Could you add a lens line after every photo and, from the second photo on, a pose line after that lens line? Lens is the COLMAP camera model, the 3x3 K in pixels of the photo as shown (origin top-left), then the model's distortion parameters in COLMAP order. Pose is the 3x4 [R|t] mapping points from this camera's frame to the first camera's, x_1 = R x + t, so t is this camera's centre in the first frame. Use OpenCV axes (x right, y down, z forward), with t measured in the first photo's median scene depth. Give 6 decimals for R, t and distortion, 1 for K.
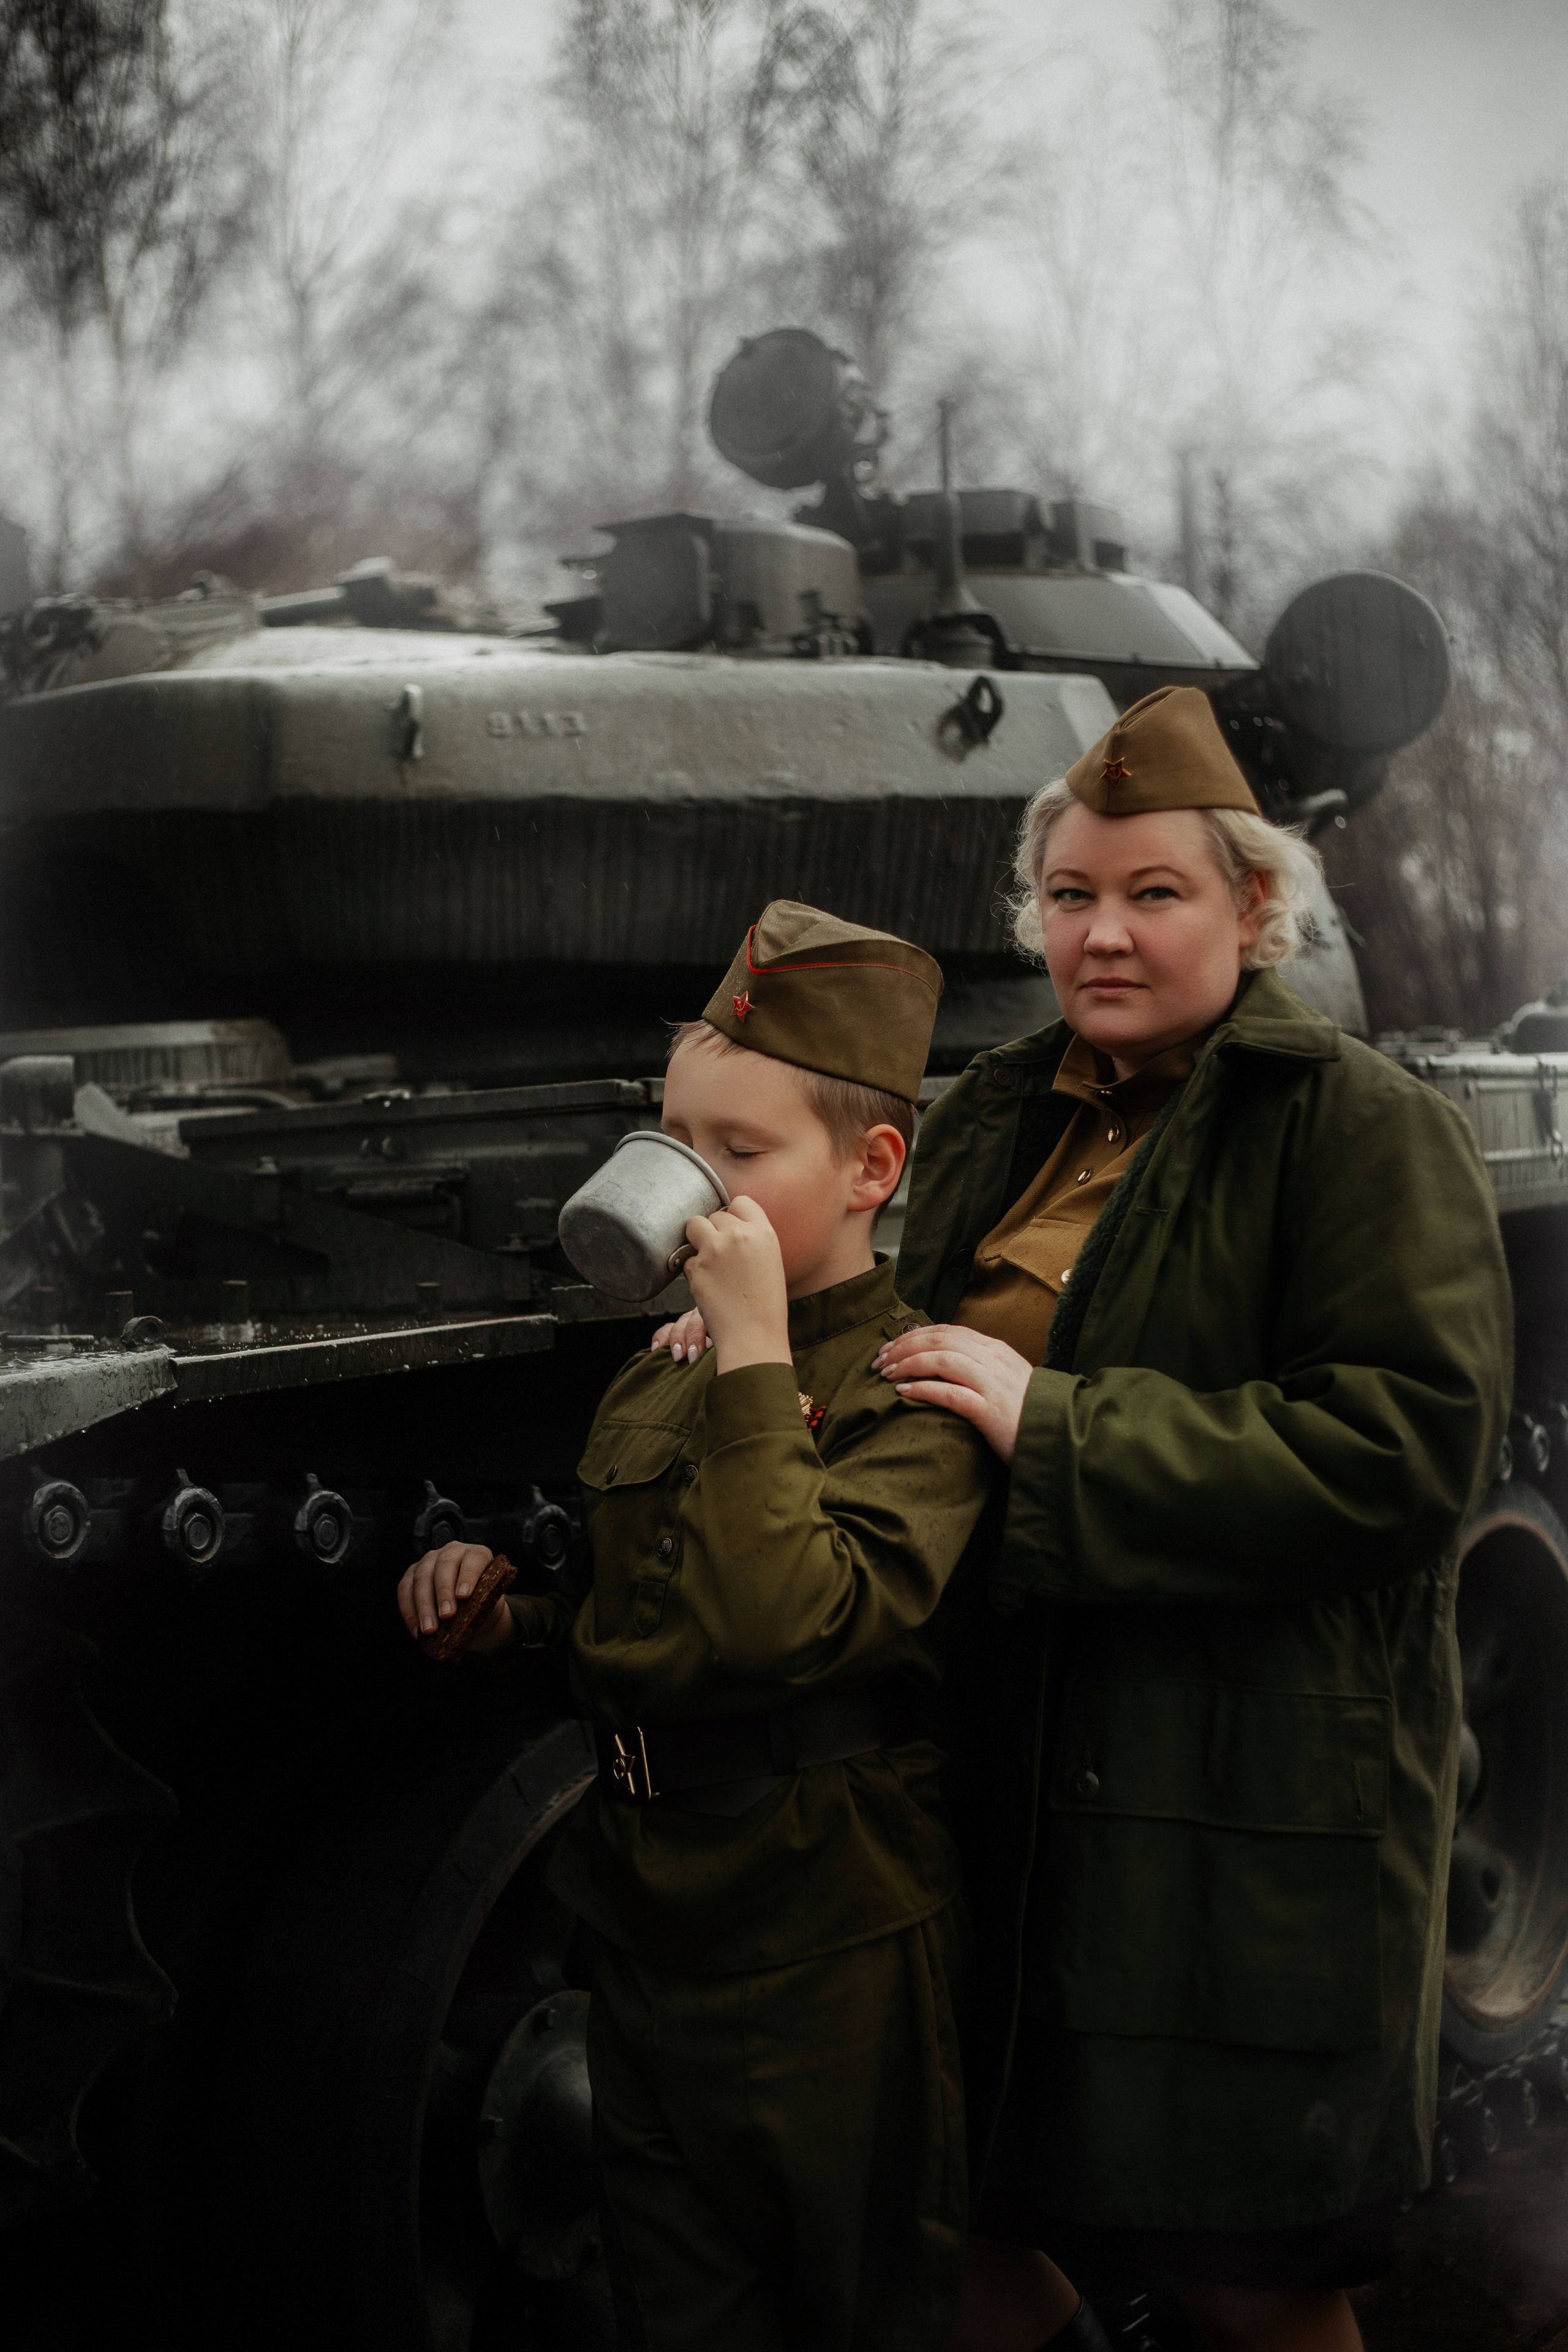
lens RADIAL K [[3429.4, 0, 791.3], [0, 3429.4, 1166.5], [0, 0, 1]] dist [-0.114331, 0.000000]
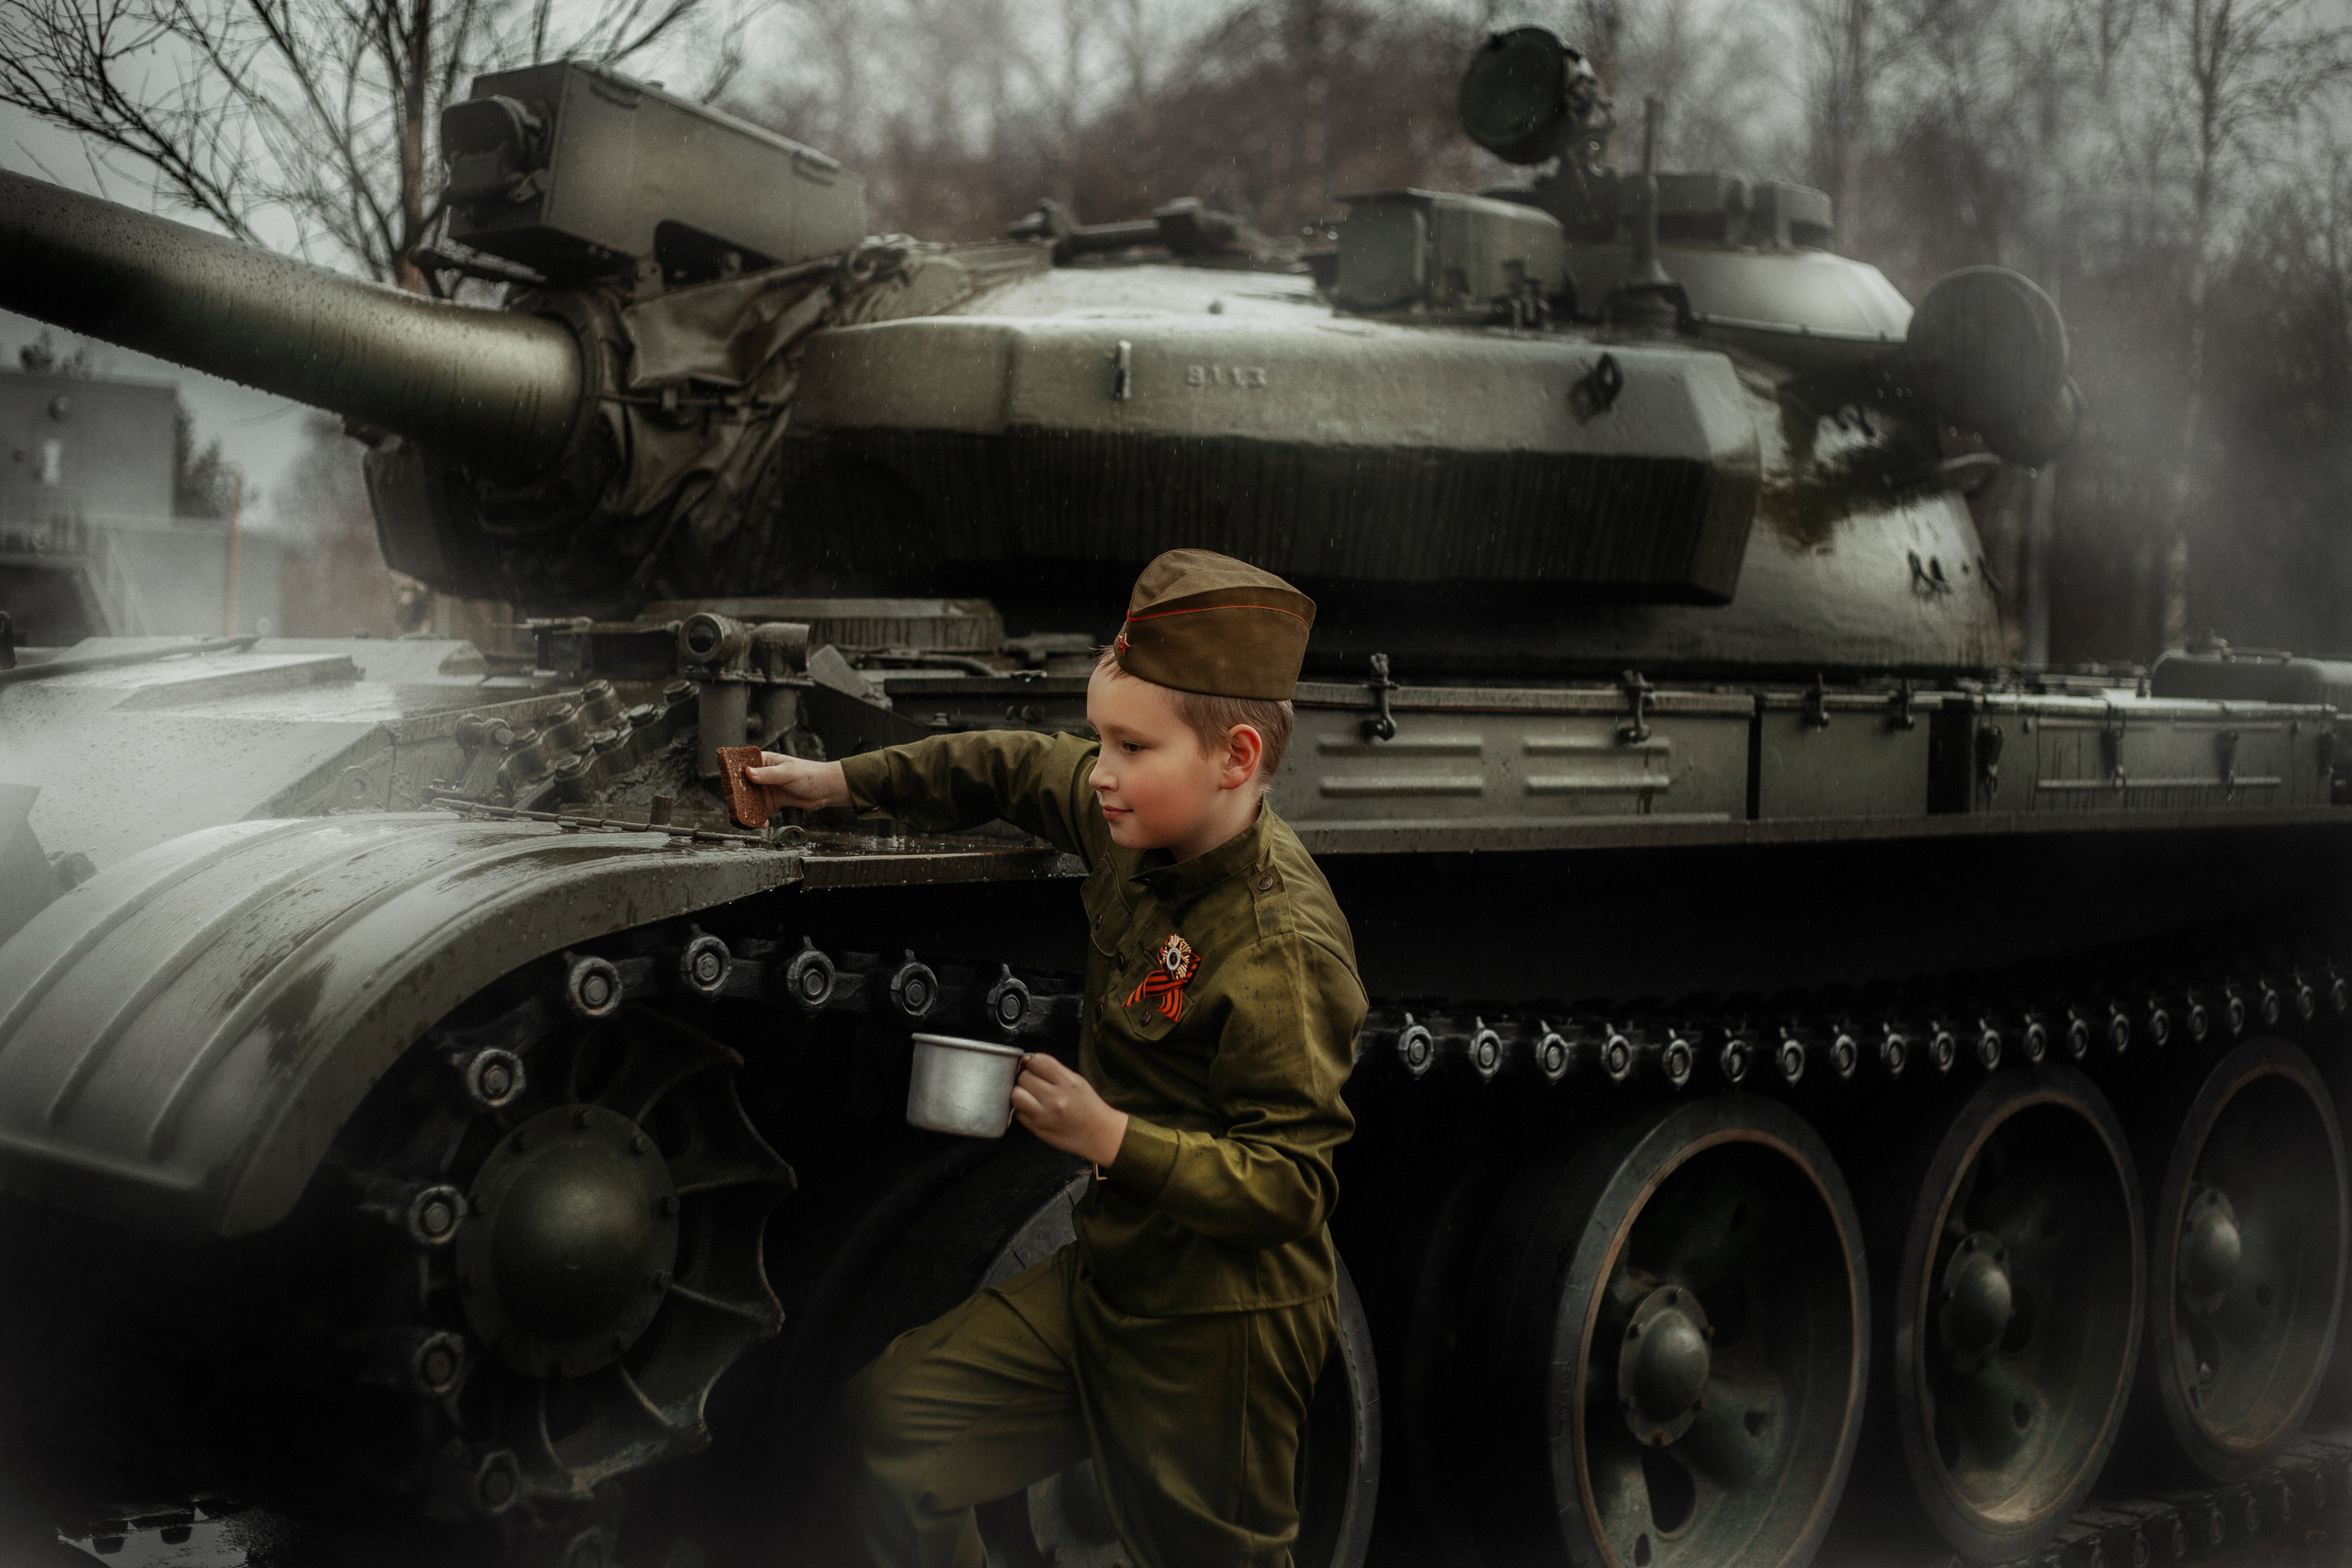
lens RADIAL K [[3429.1, 0, 1169.6], [0, 3429.1, 786.4], [0, 0, 1]] dist [-0.114331, 0.000000]
pose [[0.981770, 0.078966, -0.172895, 0.128873], [-0.075019, 0.996753, 0.029260, -0.015688], [0.174644, -0.015756, 0.984506, -0.222275]]
